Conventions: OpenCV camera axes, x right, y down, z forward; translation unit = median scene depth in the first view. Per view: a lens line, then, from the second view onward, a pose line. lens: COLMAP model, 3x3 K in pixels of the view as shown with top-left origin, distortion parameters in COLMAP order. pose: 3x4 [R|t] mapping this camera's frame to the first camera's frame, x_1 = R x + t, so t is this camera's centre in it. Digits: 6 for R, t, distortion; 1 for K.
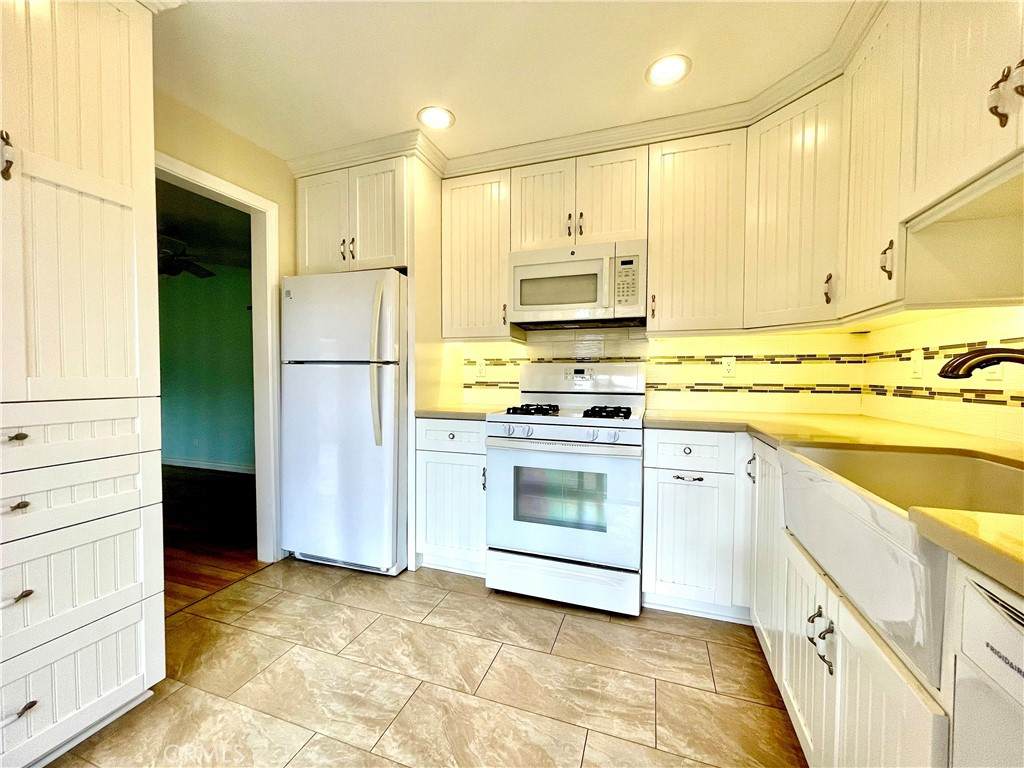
lens RADIAL K [[413.8, 0, 511.6], [0, 413.8, 386.4], [0, 0, 1]] dist [-0.002483, 0.000008]
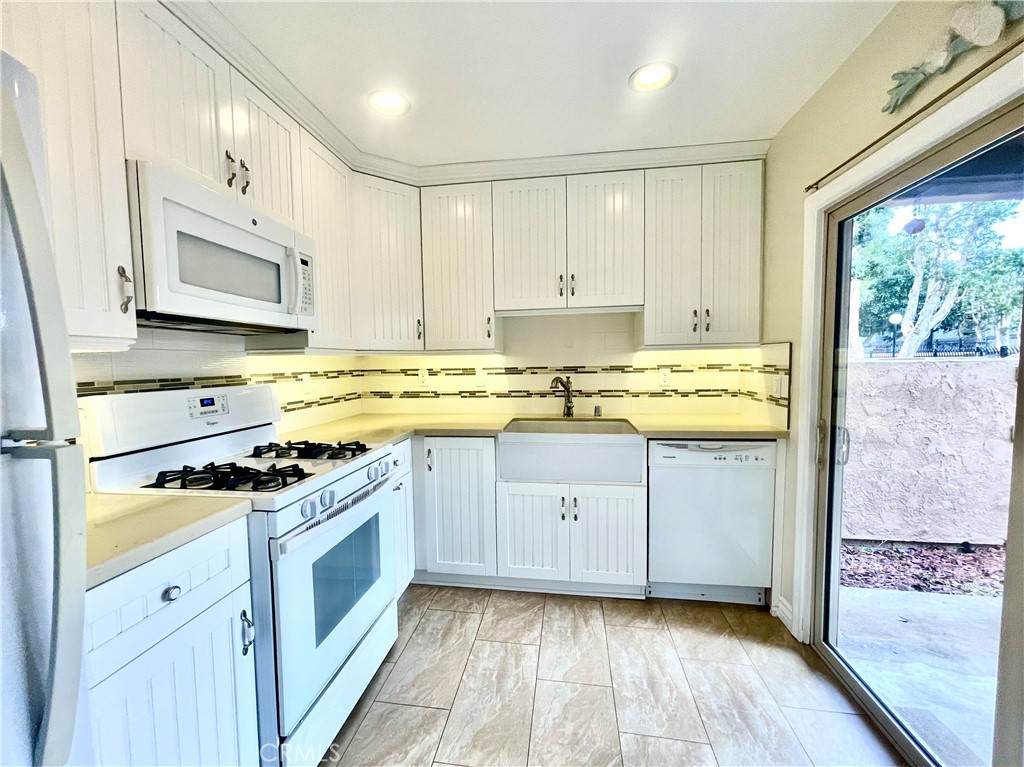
lens RADIAL K [[413.8, 0, 509.5], [0, 413.8, 385.3], [0, 0, 1]] dist [-0.002483, 0.000008]
pose [[-0.182104, -0.054516, 0.981767, -0.785012], [0.041654, 0.997138, 0.063096, -0.121230], [-0.982397, 0.052385, -0.179312, 0.993669]]
